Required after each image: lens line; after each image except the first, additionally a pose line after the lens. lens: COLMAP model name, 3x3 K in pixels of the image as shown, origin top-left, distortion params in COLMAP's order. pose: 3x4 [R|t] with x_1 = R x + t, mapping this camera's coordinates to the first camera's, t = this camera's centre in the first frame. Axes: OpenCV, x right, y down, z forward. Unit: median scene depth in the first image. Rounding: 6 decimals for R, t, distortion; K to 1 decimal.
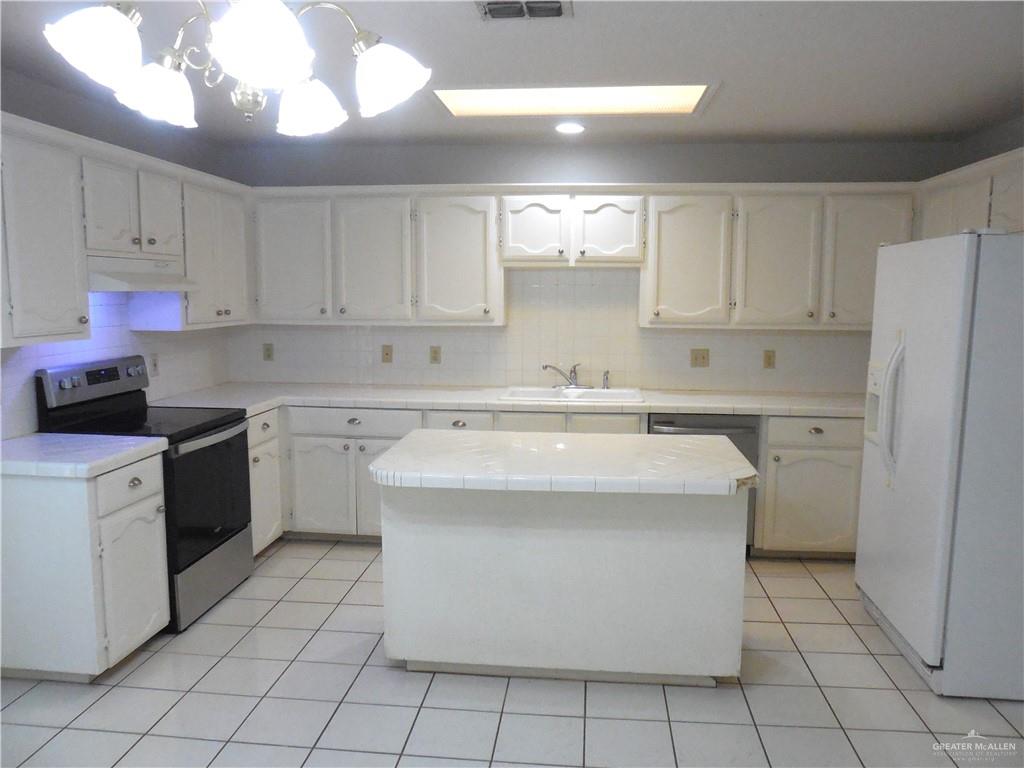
lens RADIAL K [[805.8, 0, 529.0], [0, 805.8, 391.5], [0, 0, 1]] dist [-0.070512, 0.084645]
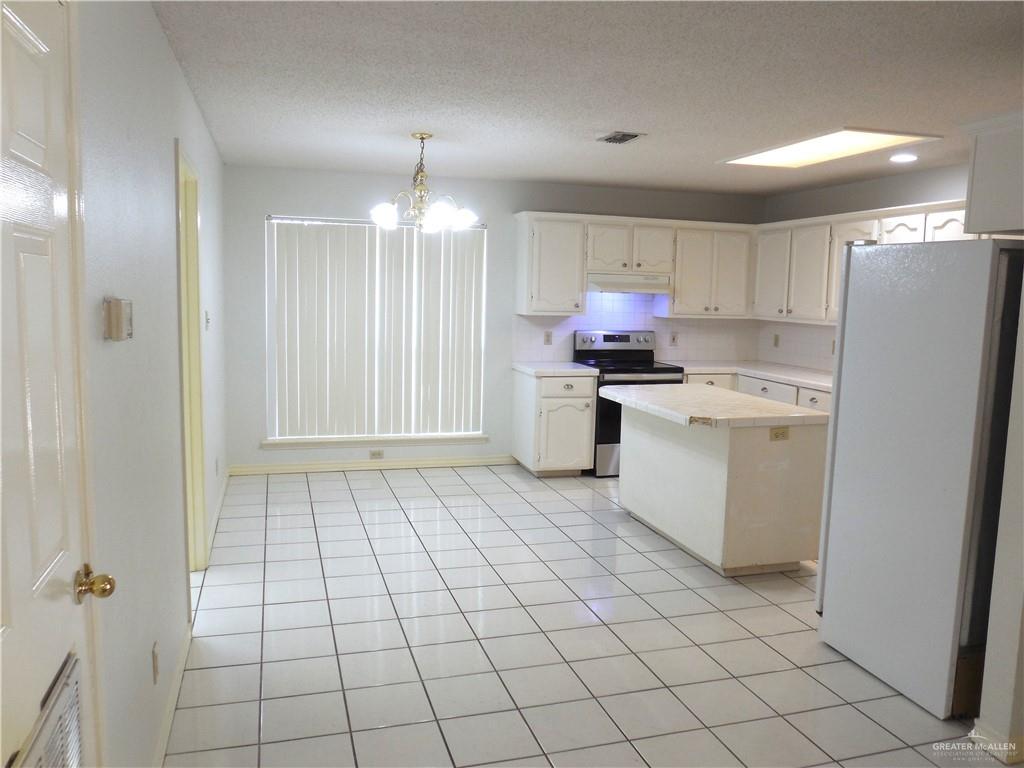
lens RADIAL K [[805.8, 0, 501.9], [0, 805.8, 387.7], [0, 0, 1]] dist [-0.070512, 0.084645]
pose [[0.364514, 0.115196, -0.924045, 0.895950], [-0.136967, 0.988159, 0.069158, 0.000247], [0.921070, 0.101354, 0.375976, 0.059050]]
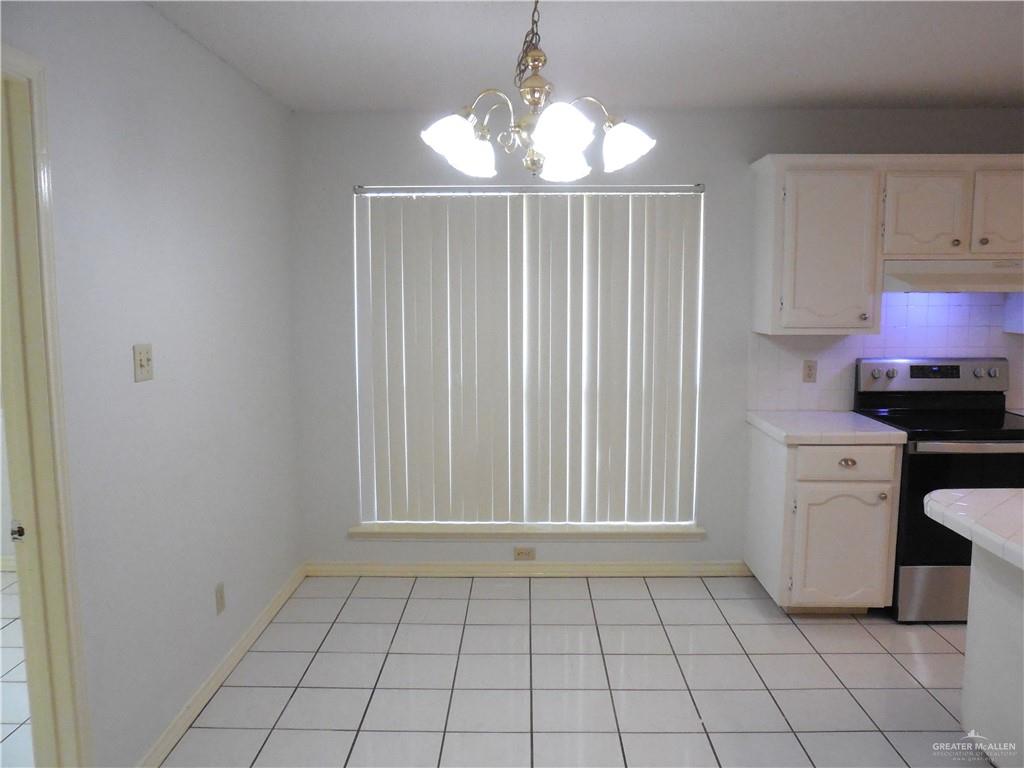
lens RADIAL K [[805.8, 0, 512.2], [0, 805.8, 388.9], [0, 0, 1]] dist [-0.070512, 0.084645]
pose [[0.077689, 0.114727, -0.990355, 0.385676], [-0.122024, 0.986983, 0.104764, -0.032440], [0.989482, 0.112708, 0.090677, 0.287542]]
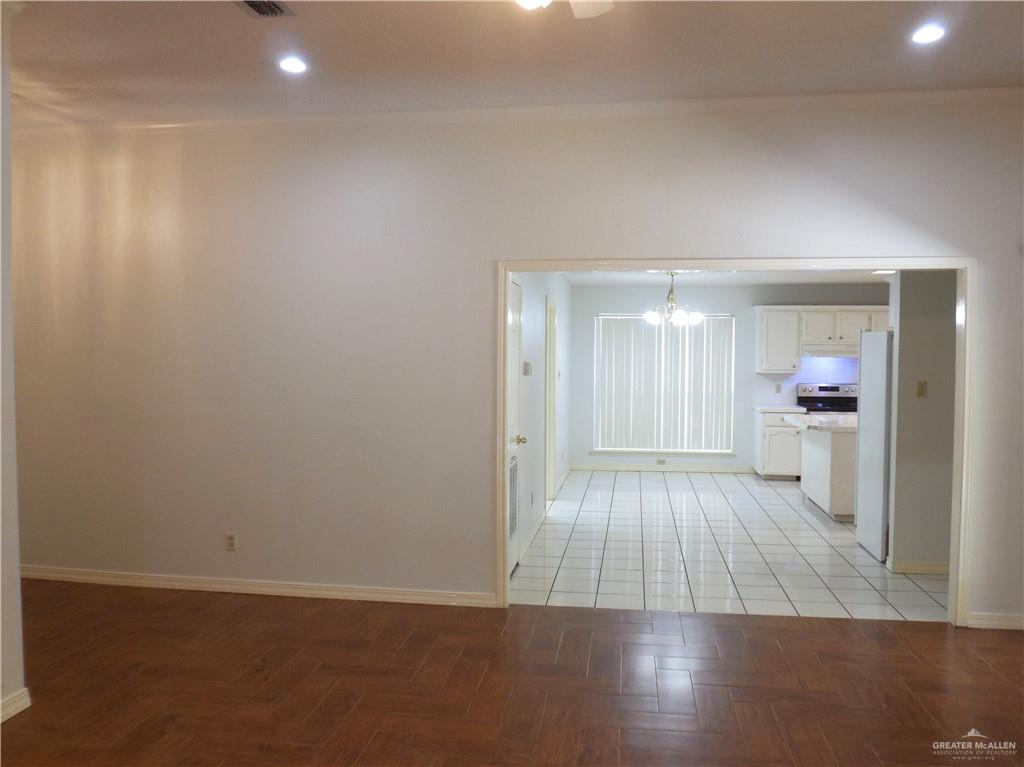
lens RADIAL K [[805.8, 0, 517.2], [0, 805.8, 388.2], [0, 0, 1]] dist [-0.070512, 0.084645]
pose [[-0.044145, 0.038731, -0.998274, 1.762596], [-0.130039, 0.990524, 0.044181, -0.003387], [0.990526, 0.131765, -0.038690, 0.065962]]
